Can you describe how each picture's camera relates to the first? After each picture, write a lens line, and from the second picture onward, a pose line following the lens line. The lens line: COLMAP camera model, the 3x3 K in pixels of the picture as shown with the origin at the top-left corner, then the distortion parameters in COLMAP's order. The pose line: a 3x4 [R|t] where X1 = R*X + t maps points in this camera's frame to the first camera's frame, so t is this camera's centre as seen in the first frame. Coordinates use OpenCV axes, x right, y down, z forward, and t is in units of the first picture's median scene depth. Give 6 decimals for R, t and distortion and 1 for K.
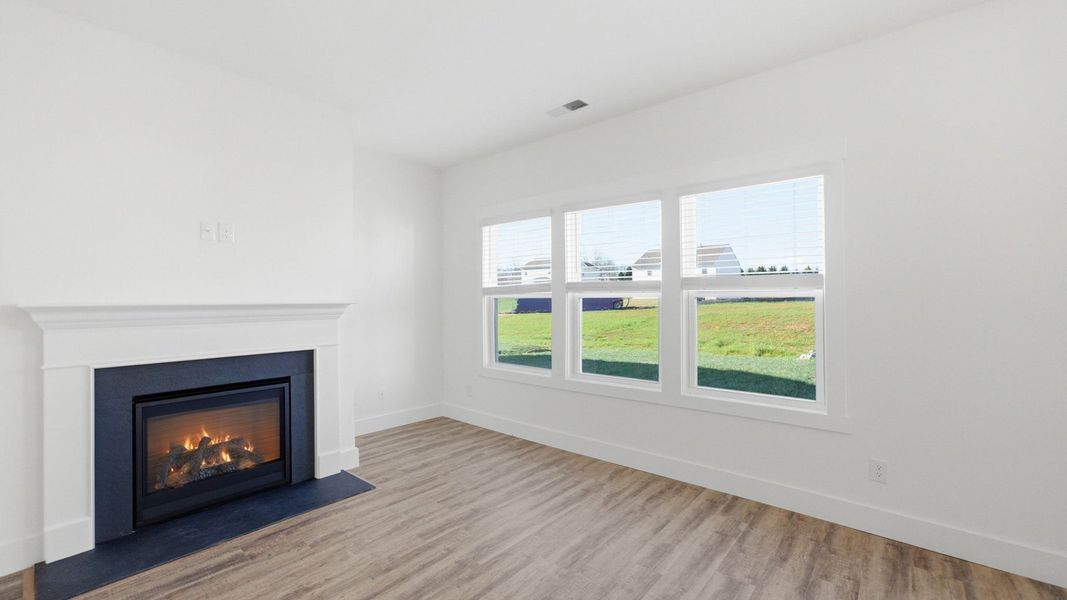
lens RADIAL K [[432.6, 0, 533.5], [0, 432.6, 300.0], [0, 0, 1]] dist [0.002122, 0.000328]
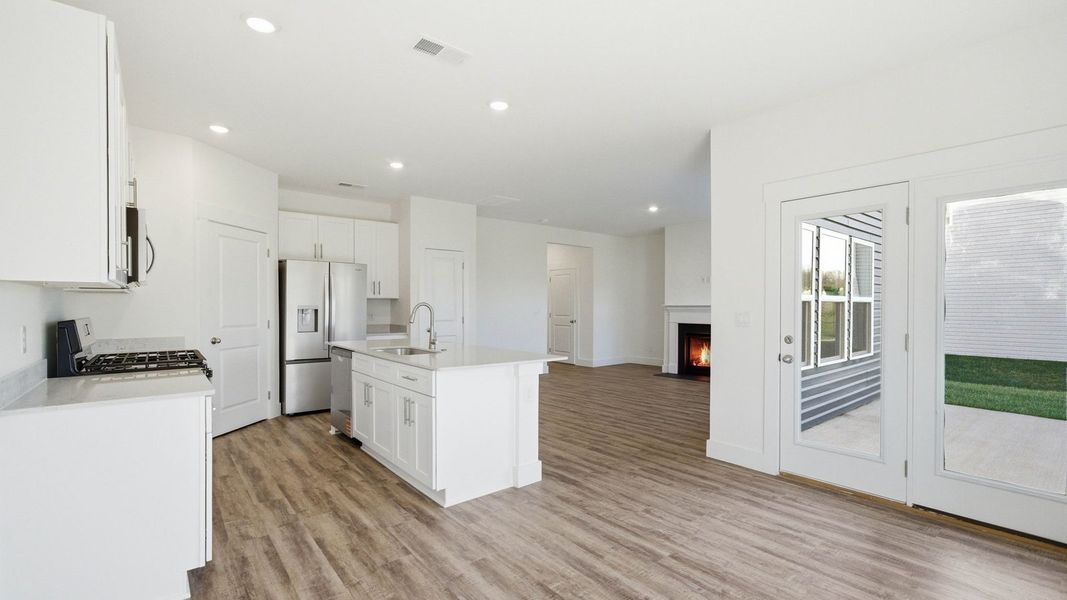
lens RADIAL K [[462.9, 0, 533.5], [0, 462.9, 300.0], [0, 0, 1]] dist [-0.000550, 0.000014]
pose [[-0.184500, -0.007486, -0.982804, 2.213436], [0.008931, 0.999917, -0.009293, -0.003699], [0.982792, -0.010492, -0.184418, 0.409543]]
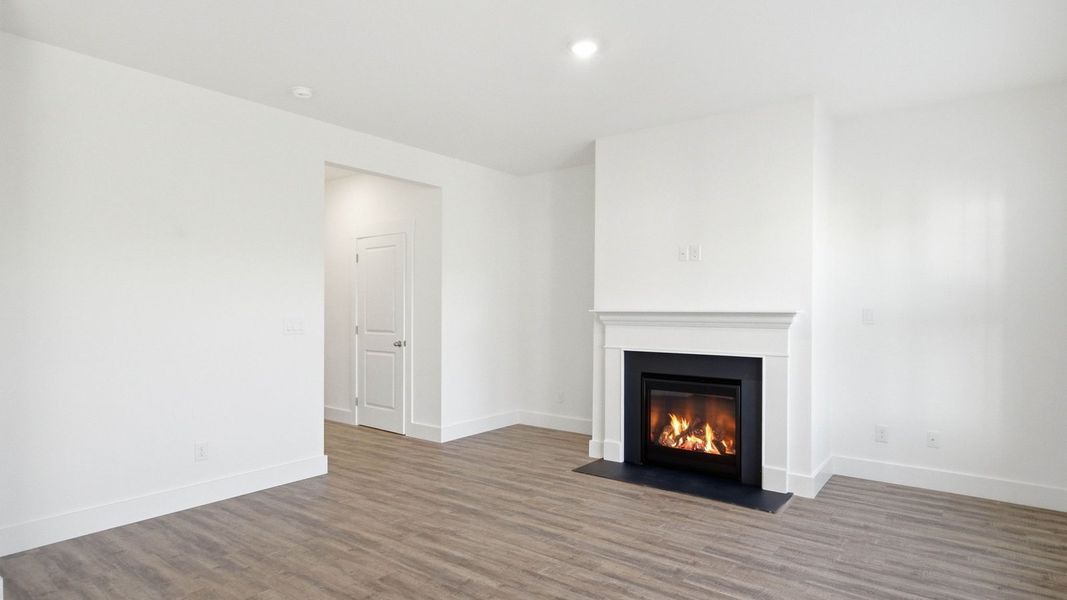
lens RADIAL K [[581.8, 0, 533.5], [0, 581.8, 300.0], [0, 0, 1]] dist [-0.024910, -0.000357]
pose [[0.042326, -0.011058, -0.999043, 0.834283], [-0.000283, 0.999939, -0.011080, -0.002948], [0.999104, 0.000751, 0.042321, 0.437936]]
